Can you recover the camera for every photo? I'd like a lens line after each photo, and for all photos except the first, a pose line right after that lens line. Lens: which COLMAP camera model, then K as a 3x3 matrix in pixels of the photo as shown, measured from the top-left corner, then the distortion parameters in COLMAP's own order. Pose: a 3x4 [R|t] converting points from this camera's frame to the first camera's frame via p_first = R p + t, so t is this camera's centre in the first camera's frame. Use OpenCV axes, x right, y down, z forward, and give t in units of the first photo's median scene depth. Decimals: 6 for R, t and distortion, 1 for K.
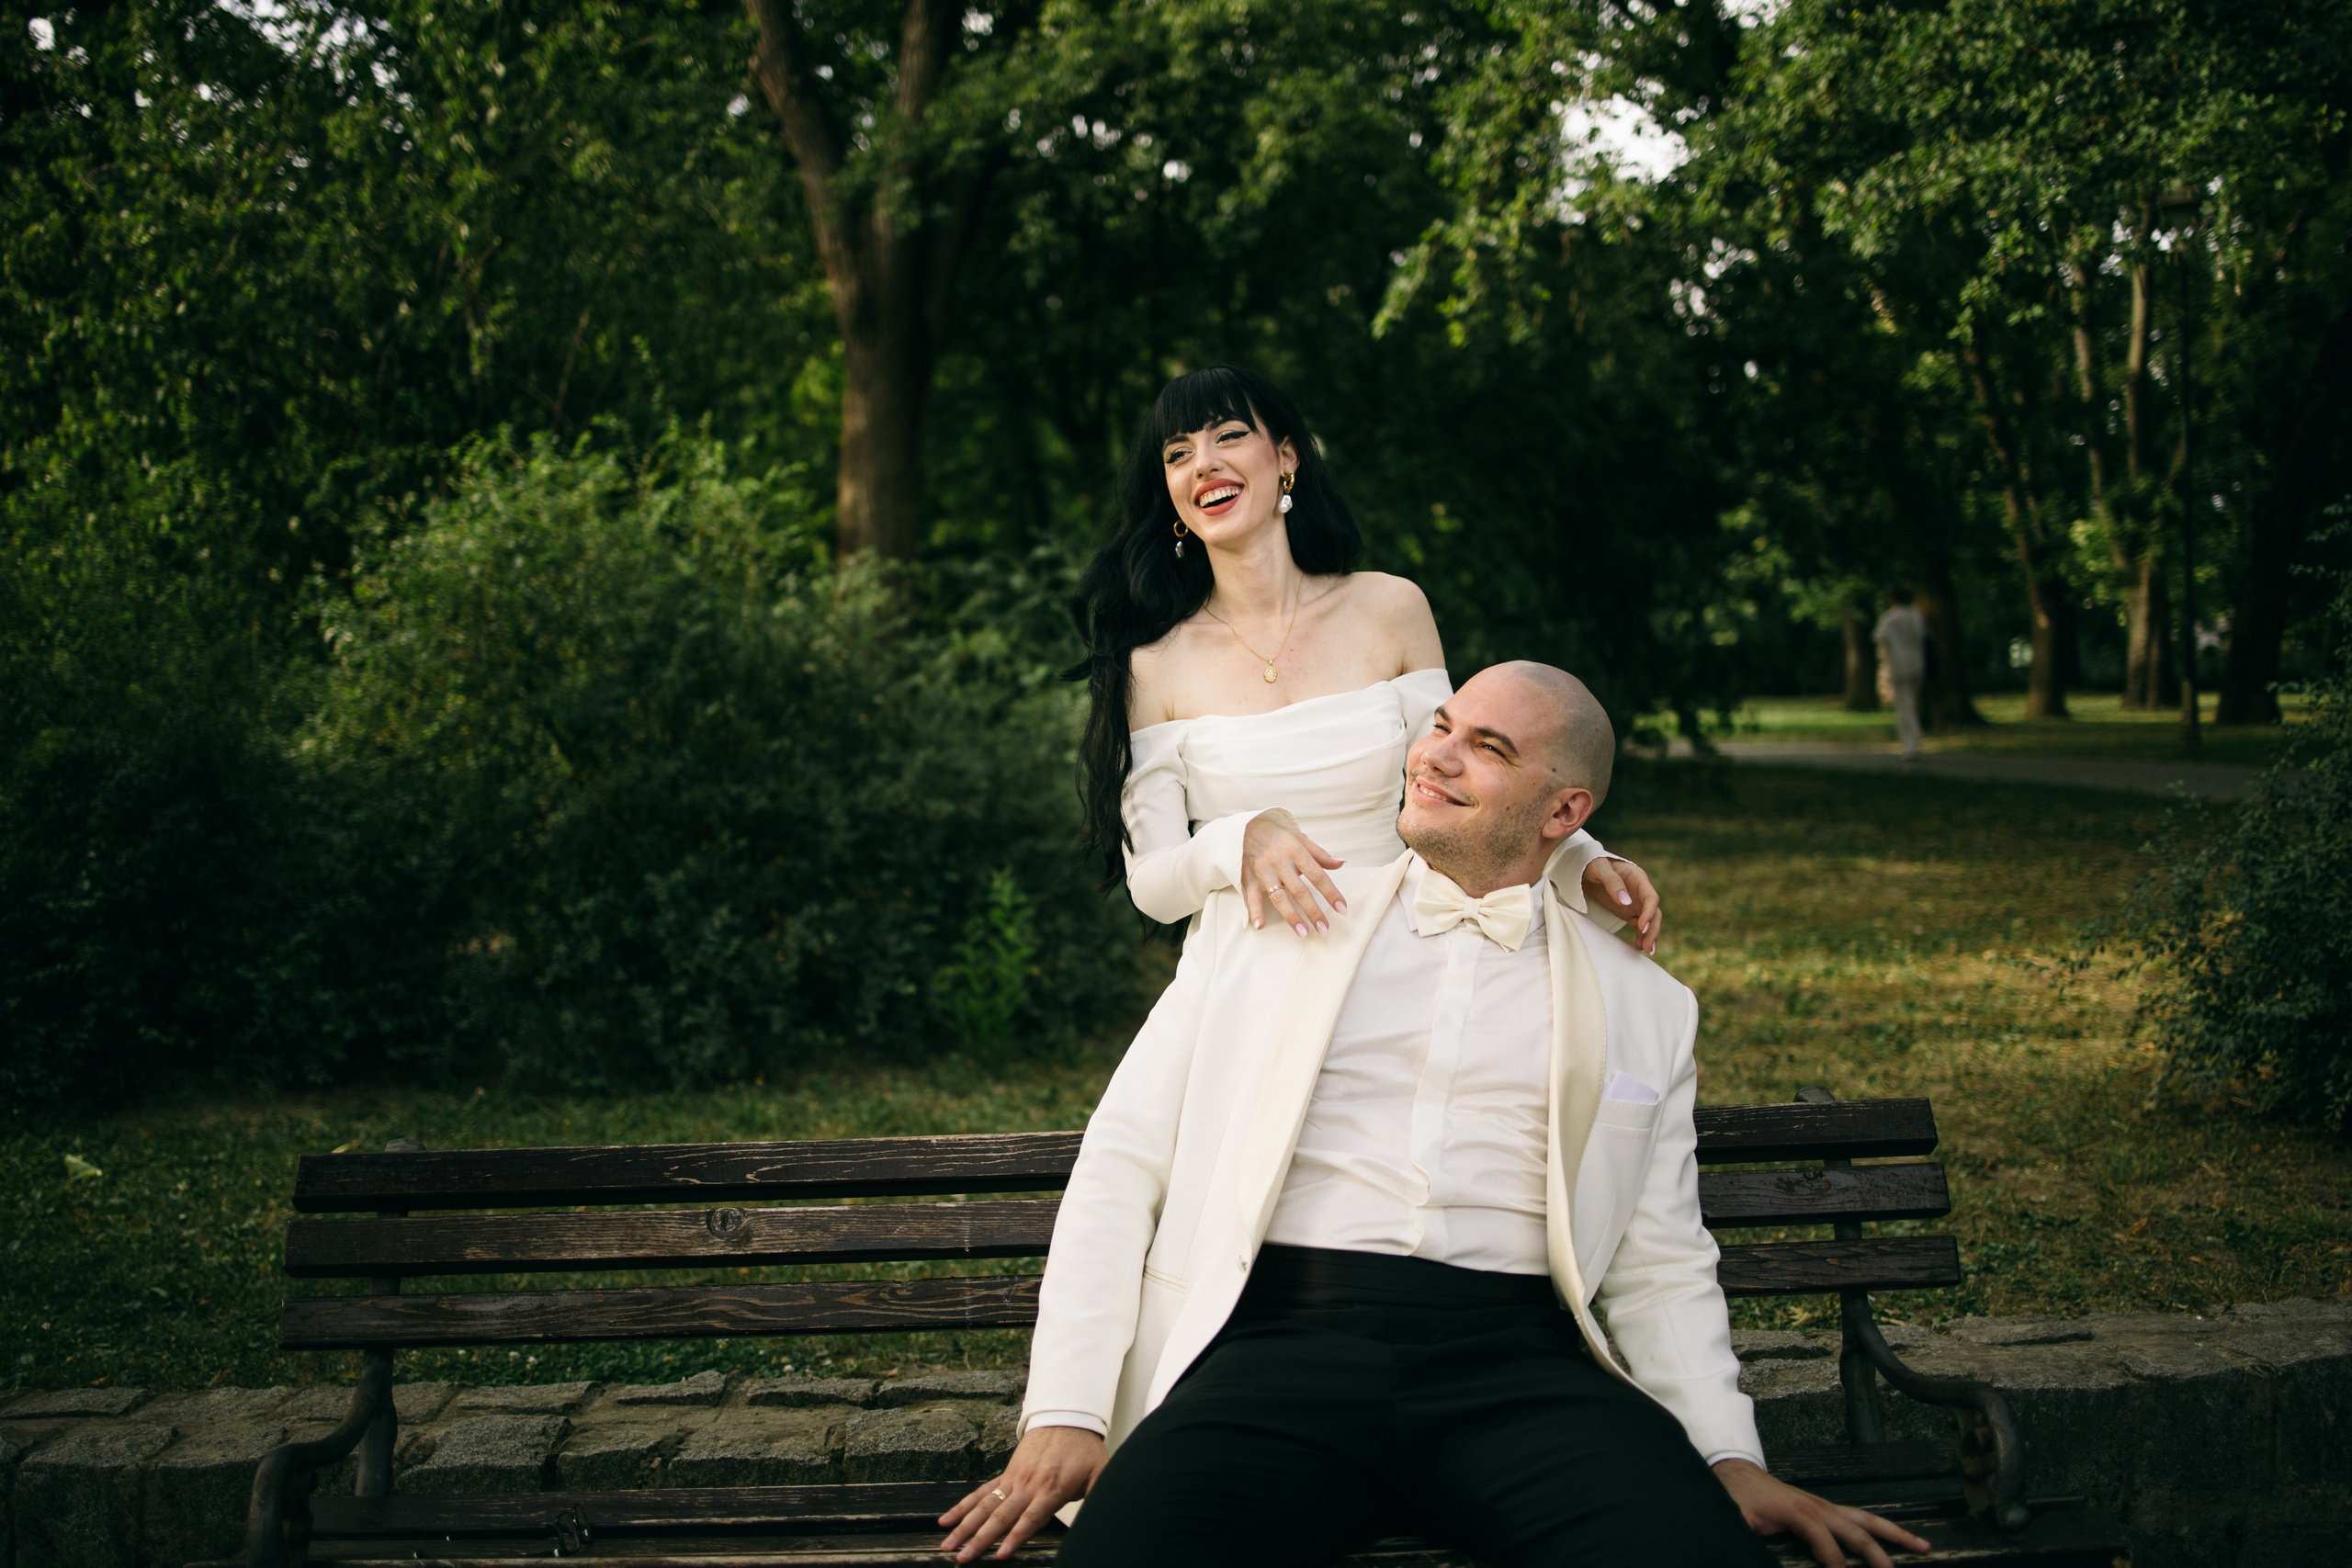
lens RADIAL K [[2366.9, 0, 1169.3], [0, 2366.9, 791.0], [0, 0, 1]] dist [-0.080555, 0.058075]
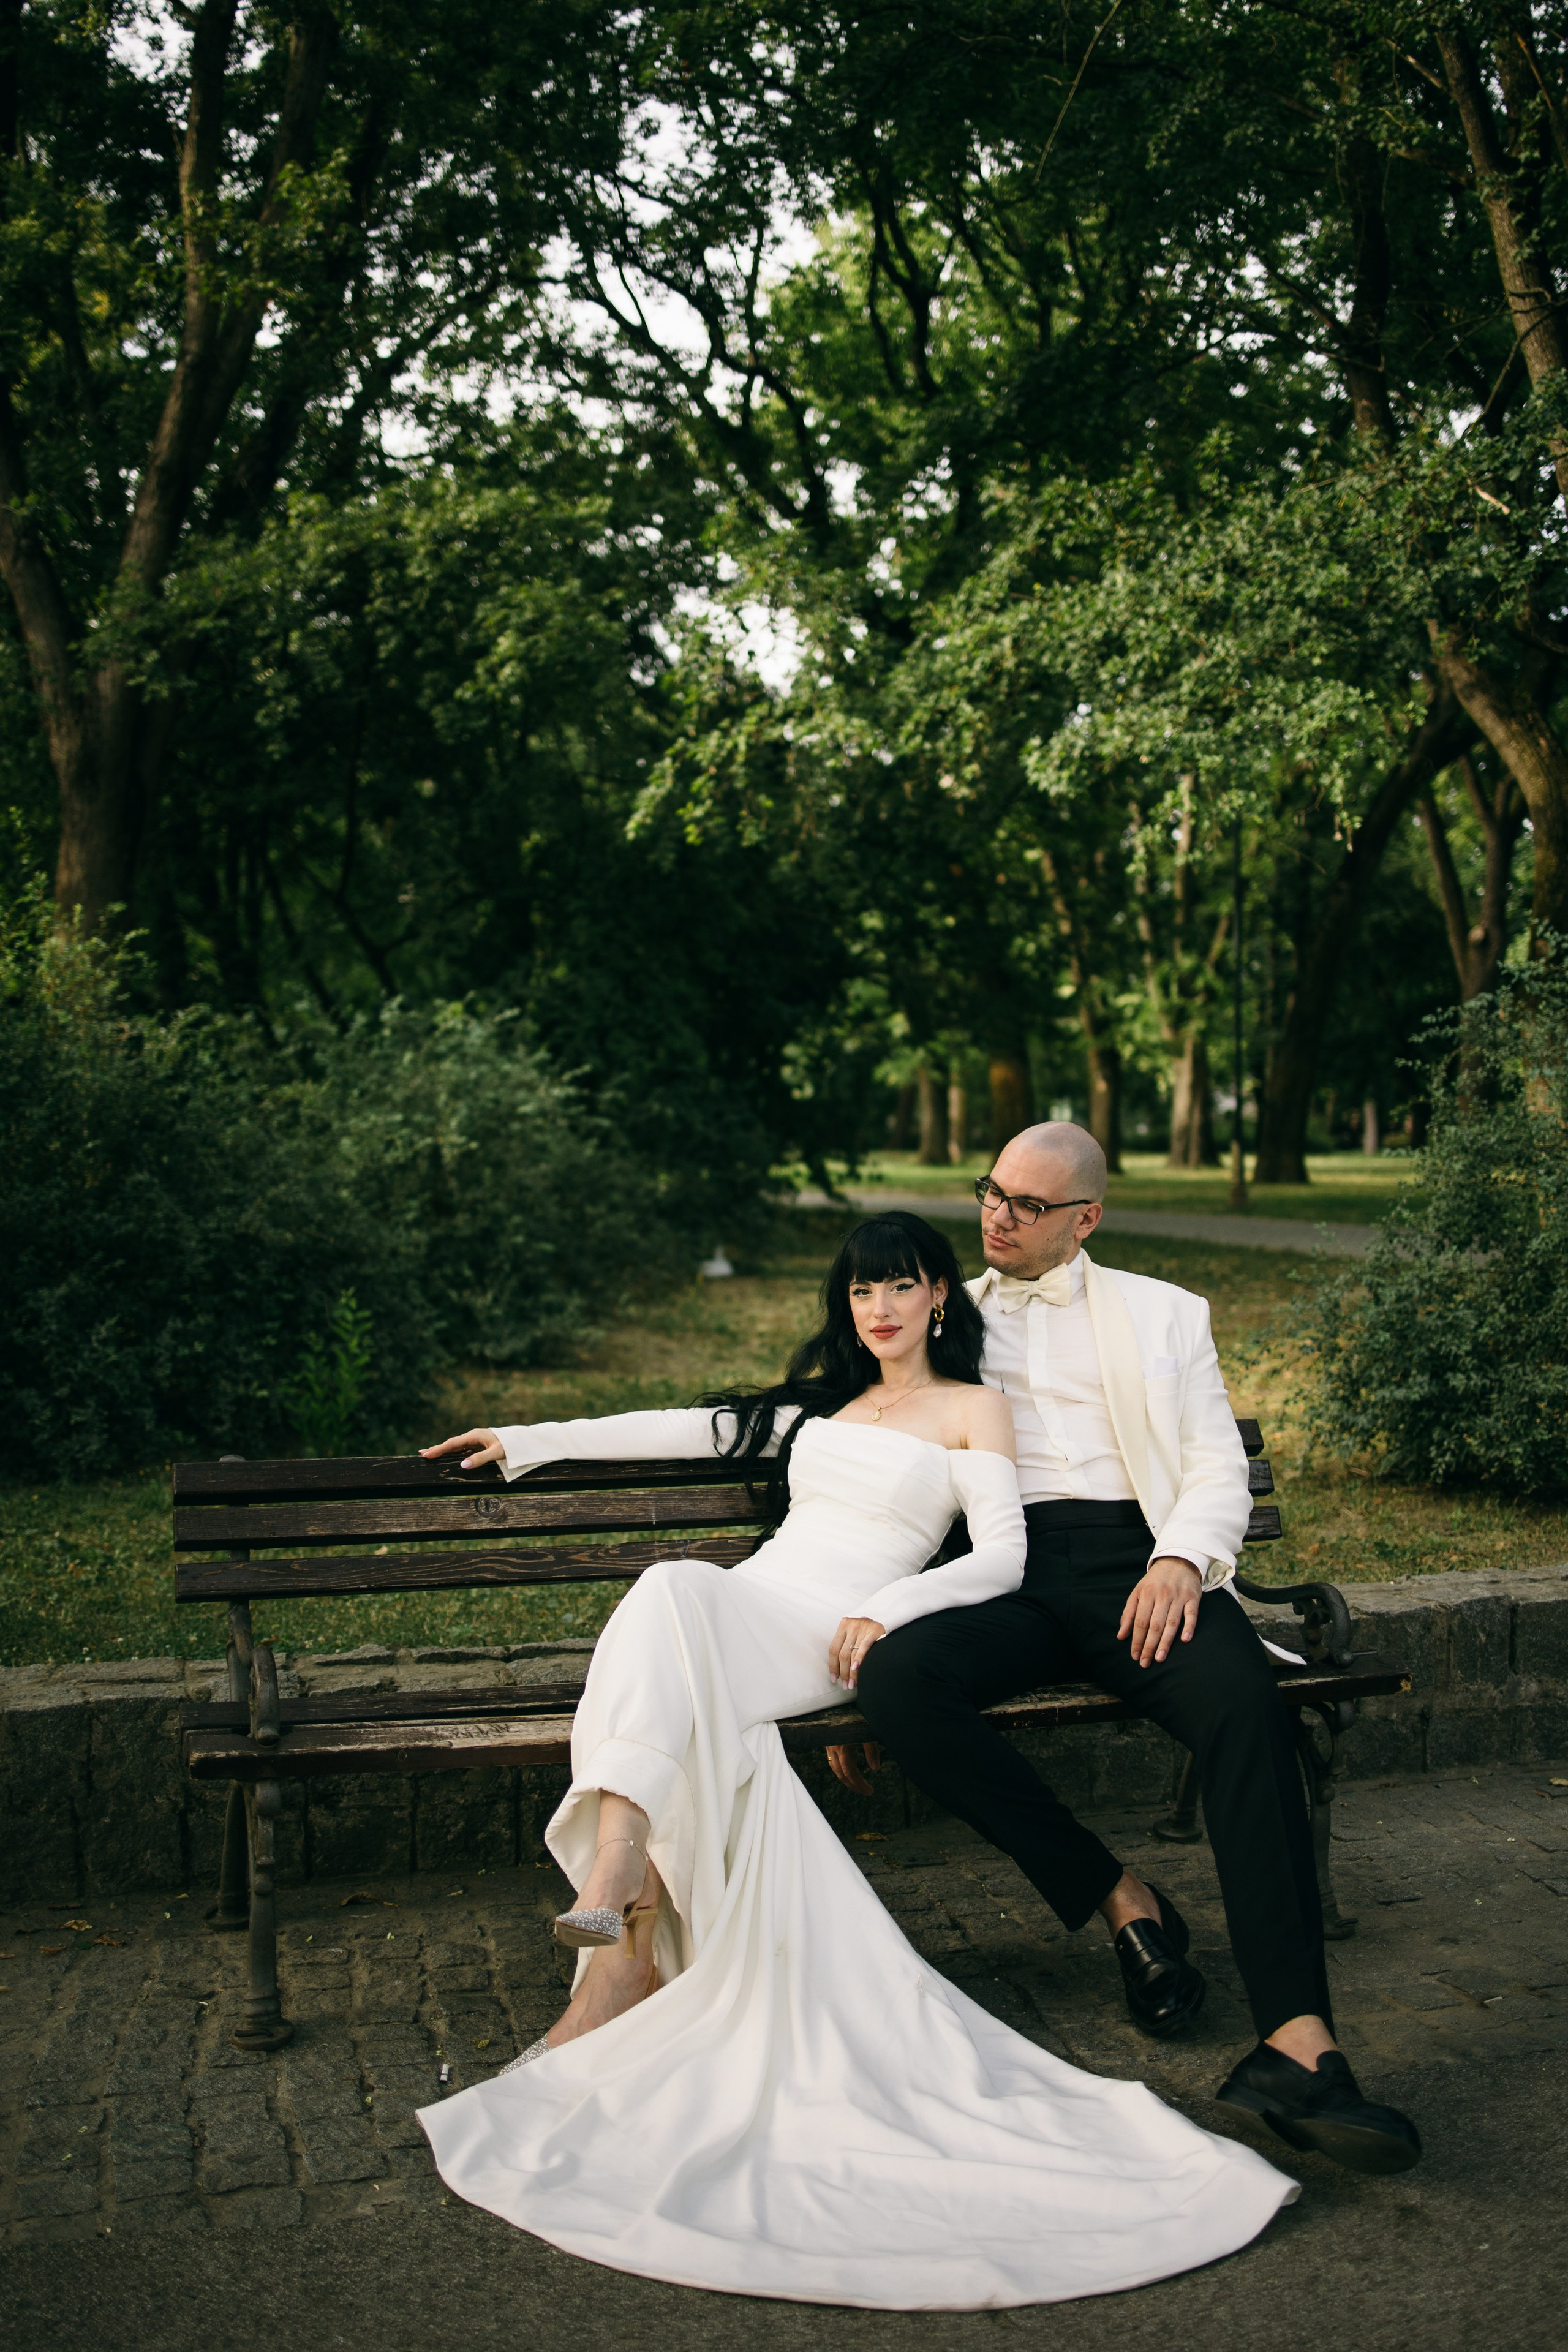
lens RADIAL K [[2367.1, 0, 780.8], [0, 2367.1, 1169.0], [0, 0, 1]] dist [-0.080555, 0.058075]
pose [[0.972337, 0.018945, 0.232813, -0.125021], [-0.012243, 0.999469, -0.030196, 0.006506], [-0.233261, 0.026510, 0.972053, -0.158417]]
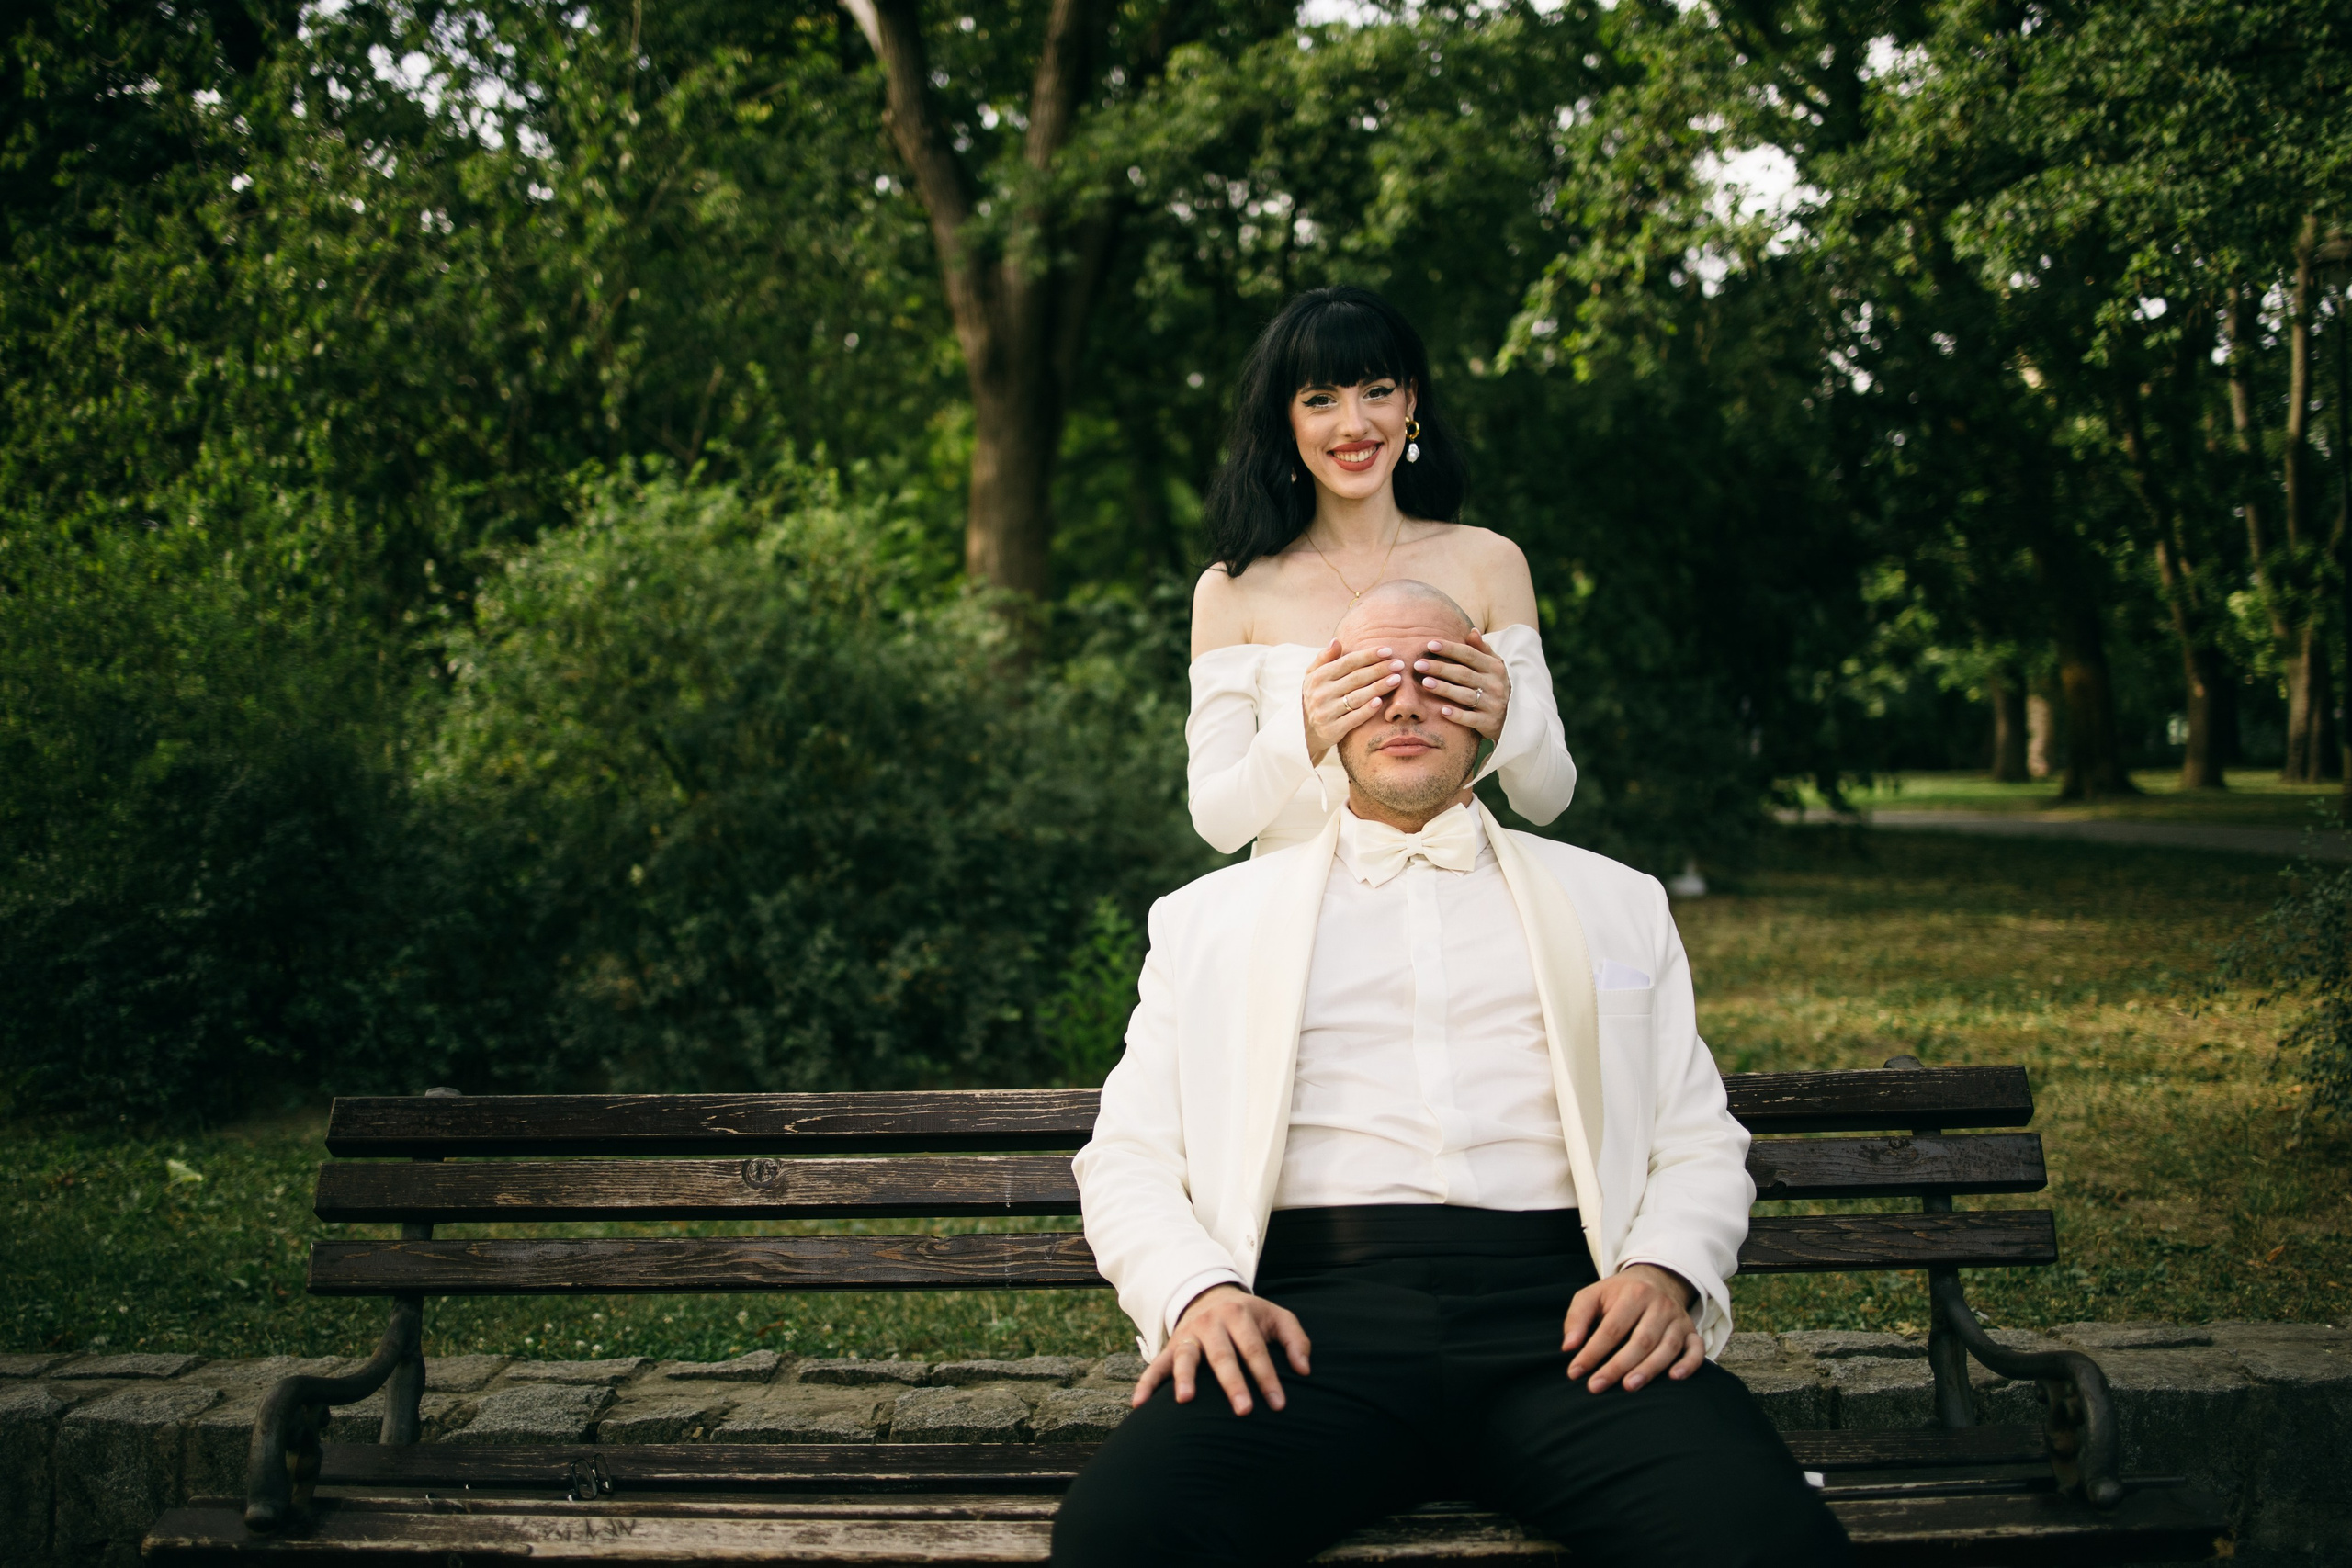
lens RADIAL K [[2366.9, 0, 1169.3], [0, 2366.9, 791.0], [0, 0, 1]] dist [-0.080555, 0.058075]
pose [[0.998153, 0.007281, -0.060317, 0.013014], [-0.009207, 0.999454, -0.031720, 0.019454], [0.060053, 0.032217, 0.997675, 0.012442]]
